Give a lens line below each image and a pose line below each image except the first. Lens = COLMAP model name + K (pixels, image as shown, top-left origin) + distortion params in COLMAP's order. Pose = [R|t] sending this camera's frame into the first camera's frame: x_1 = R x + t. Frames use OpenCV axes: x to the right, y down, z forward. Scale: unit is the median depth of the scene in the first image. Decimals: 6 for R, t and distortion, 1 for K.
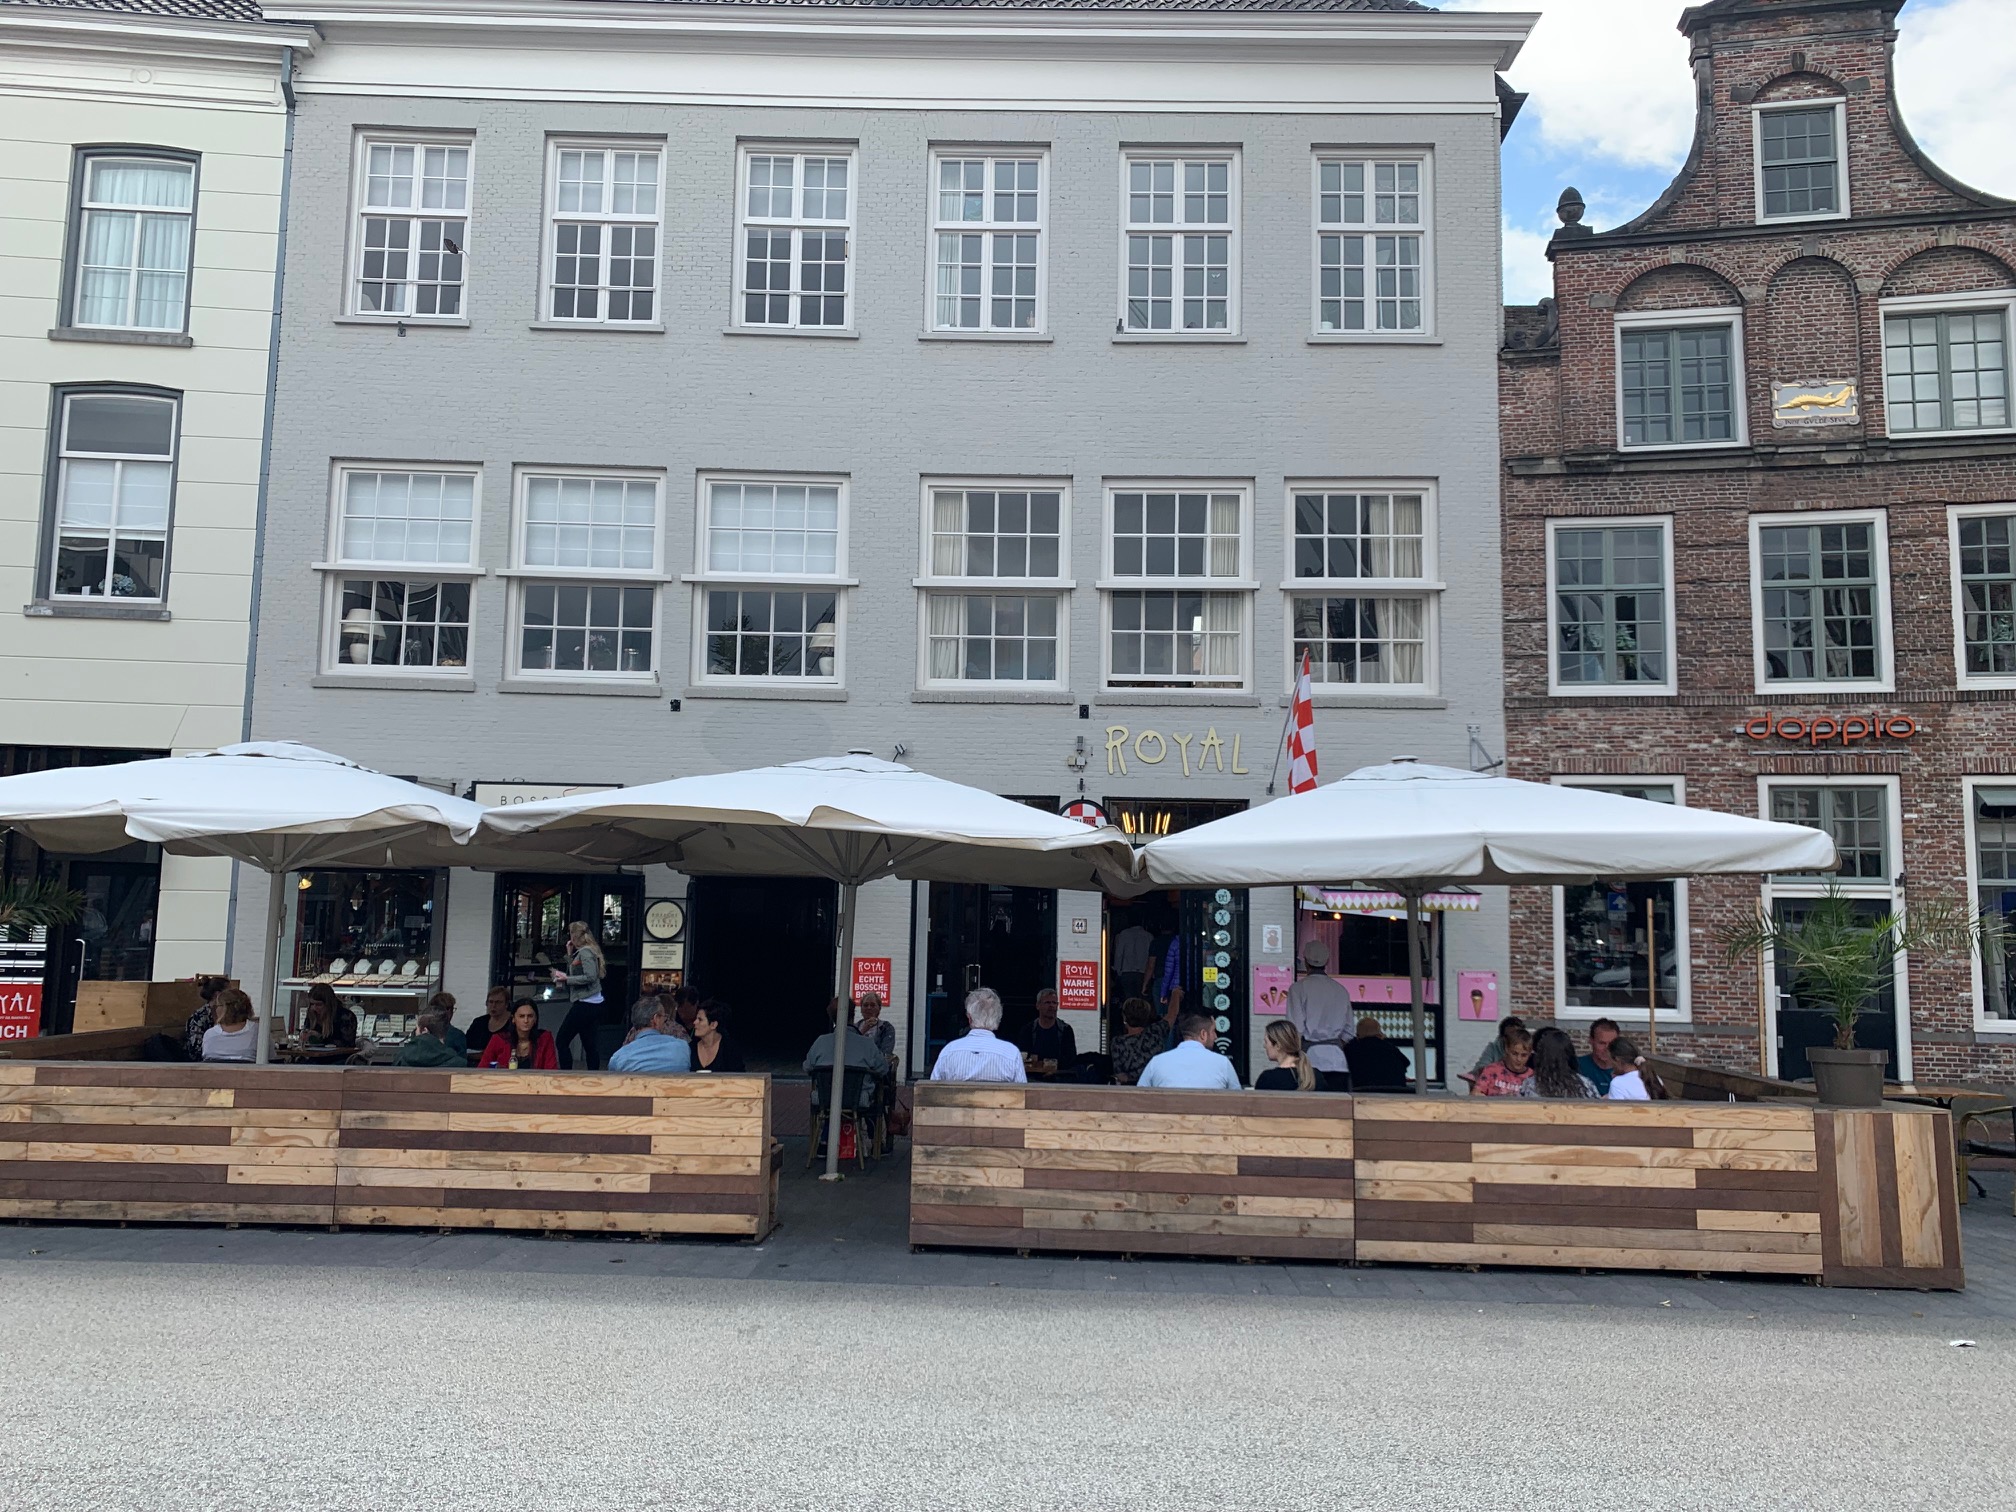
lens RADIAL K [[1541.7, 0, 1003.4], [0, 1541.7, 669.5], [0, 0, 1]] dist [0.039156, -0.043359]
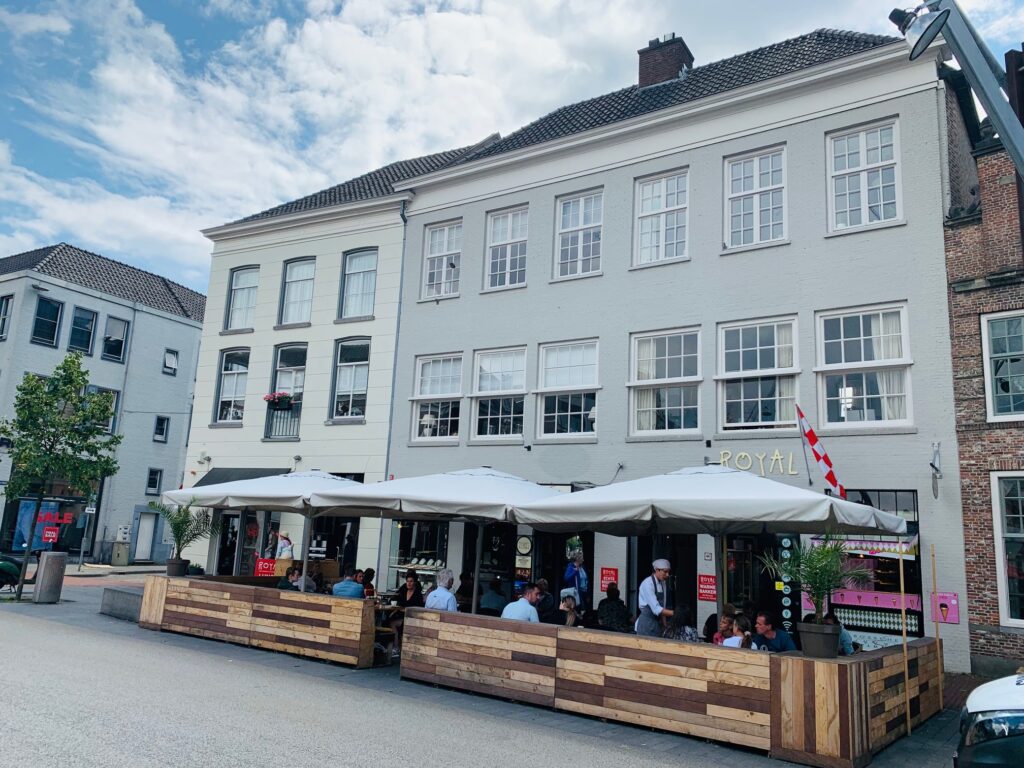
lens RADIAL K [[783.1, 0, 509.7], [0, 783.1, 340.1], [0, 0, 1]] dist [0.039156, -0.043359]
pose [[0.831457, -0.114503, -0.543662, 0.425958], [0.052957, 0.990410, -0.127605, 0.011543], [0.553060, 0.077307, 0.829547, 0.023579]]
